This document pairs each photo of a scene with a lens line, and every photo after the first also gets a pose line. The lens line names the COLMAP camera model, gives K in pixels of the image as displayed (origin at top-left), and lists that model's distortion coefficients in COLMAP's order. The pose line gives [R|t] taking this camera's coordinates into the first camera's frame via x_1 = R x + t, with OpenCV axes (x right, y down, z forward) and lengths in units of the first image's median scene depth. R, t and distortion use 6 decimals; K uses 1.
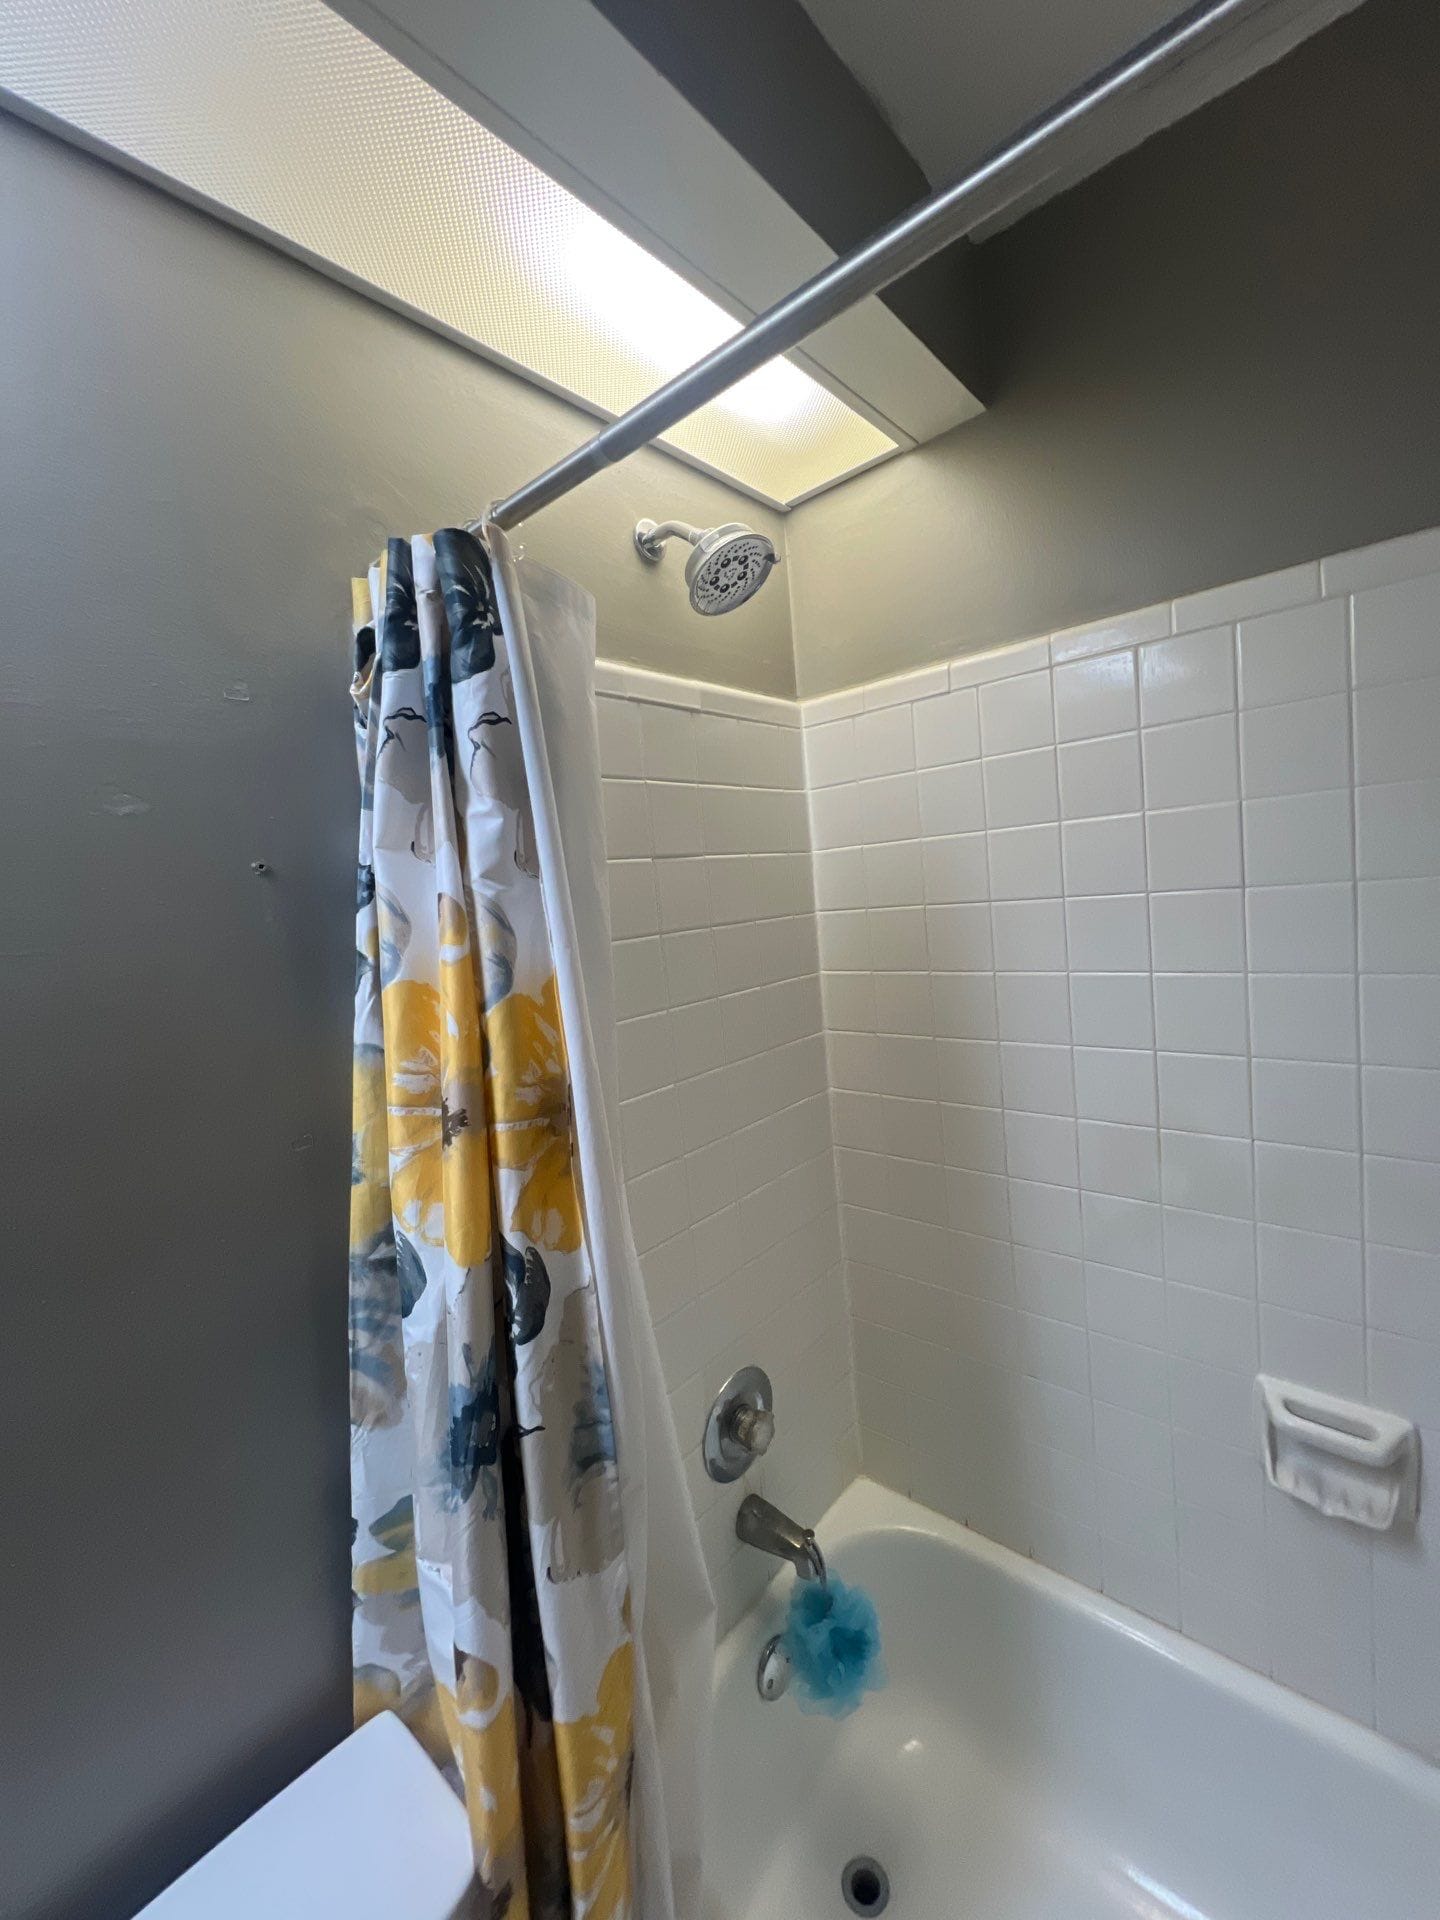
lens RADIAL K [[777.1, 0, 723.7], [0, 777.1, 960.5], [0, 0, 1]] dist [0.014856, -0.001741]
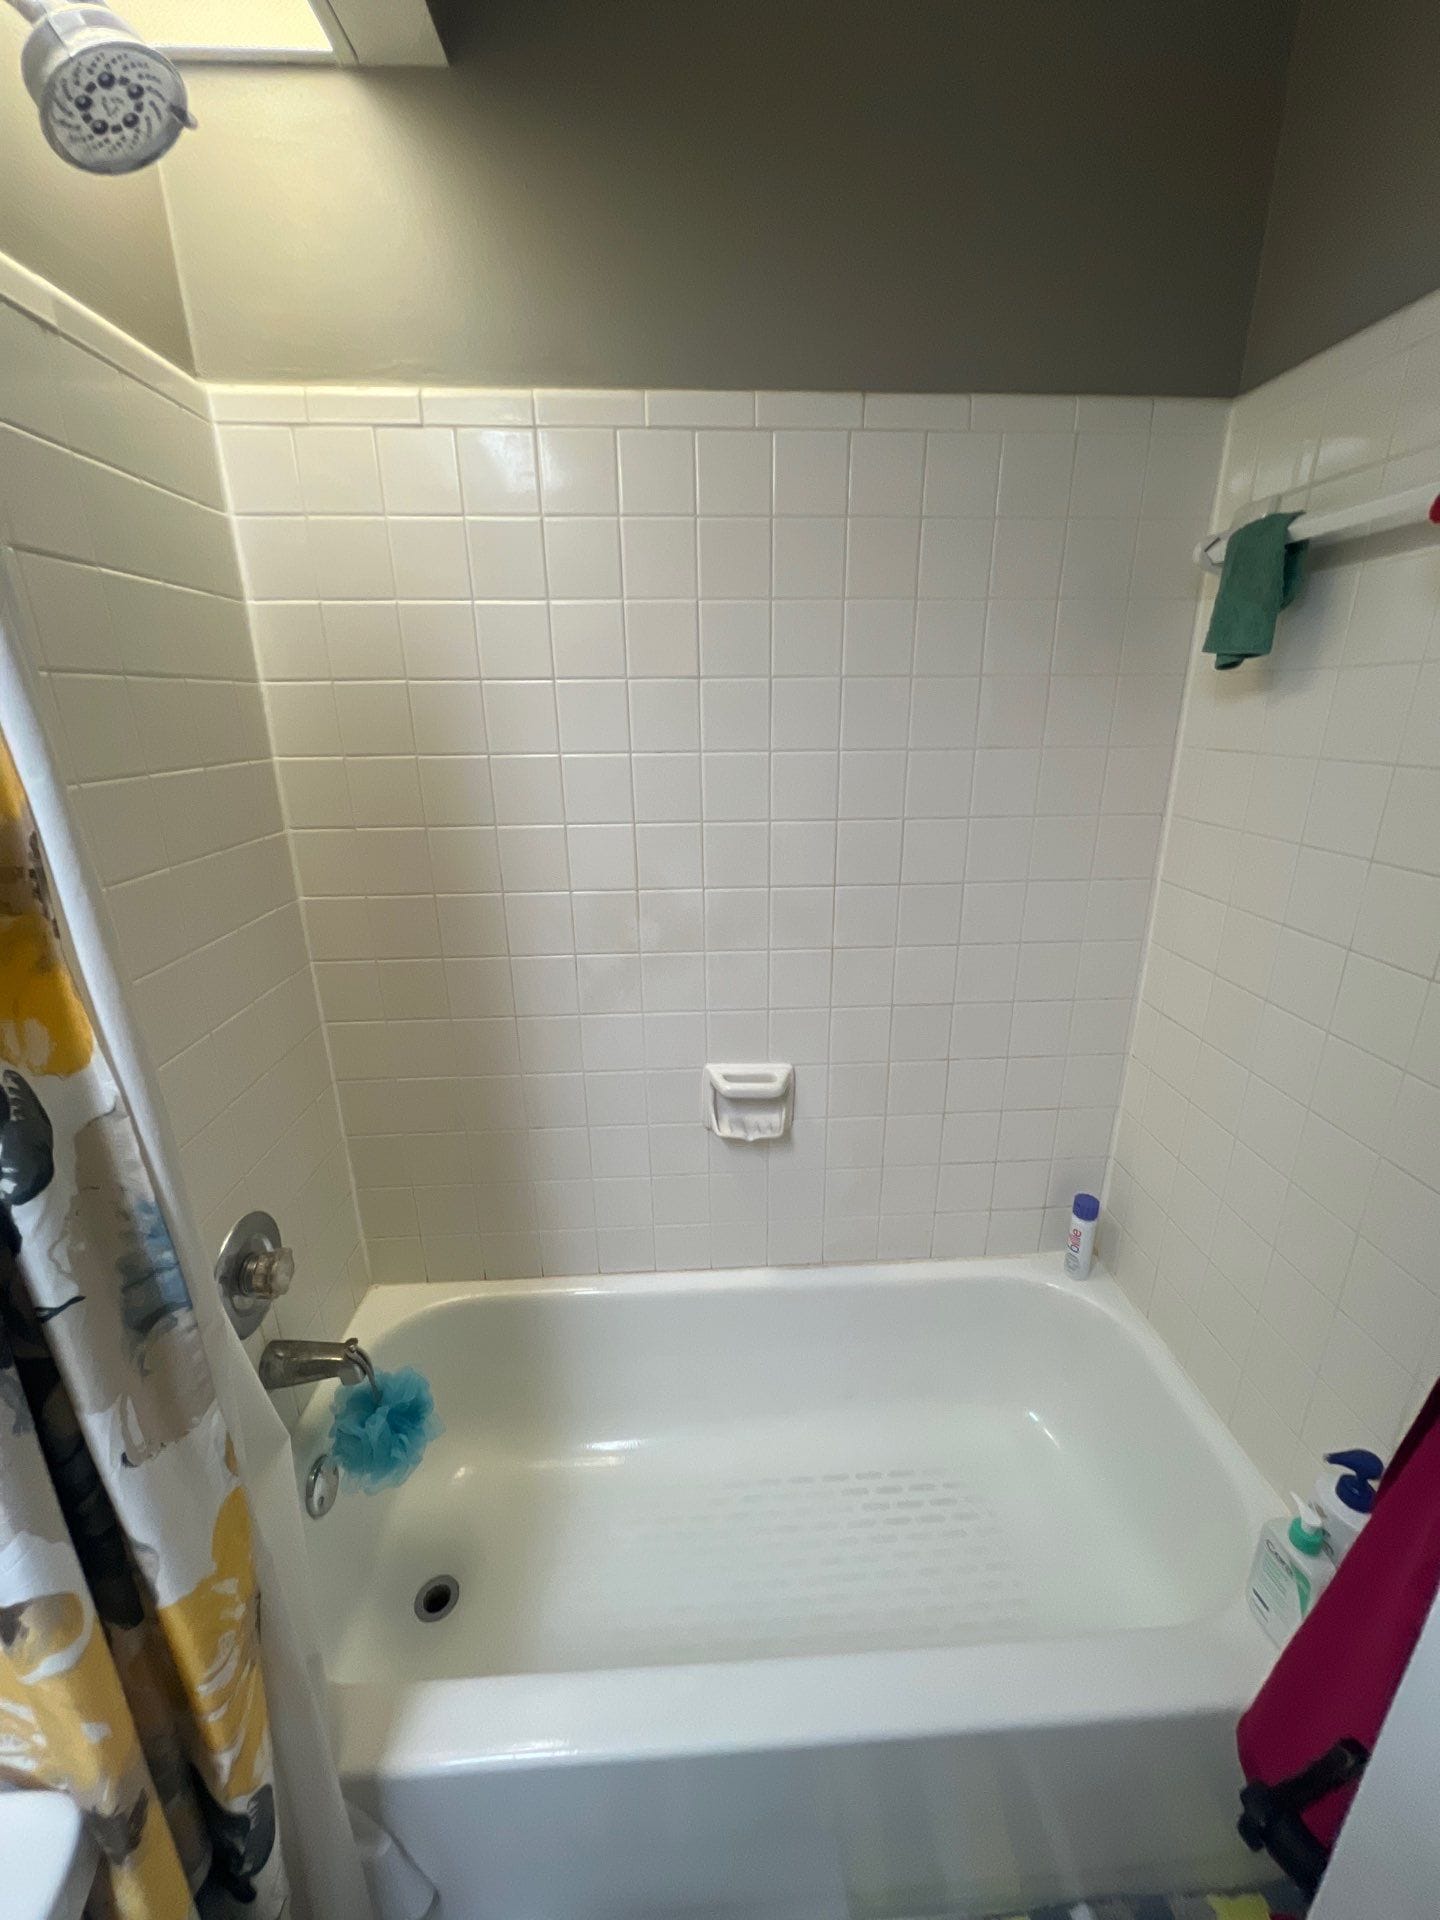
lens RADIAL K [[777.1, 0, 719.9], [0, 777.1, 951.8], [0, 0, 1]] dist [0.014856, -0.001741]
pose [[0.722699, -0.130245, 0.678781, -0.175749], [0.009058, 0.983785, 0.179125, 0.103669], [-0.691104, -0.123304, 0.712160, 0.069153]]
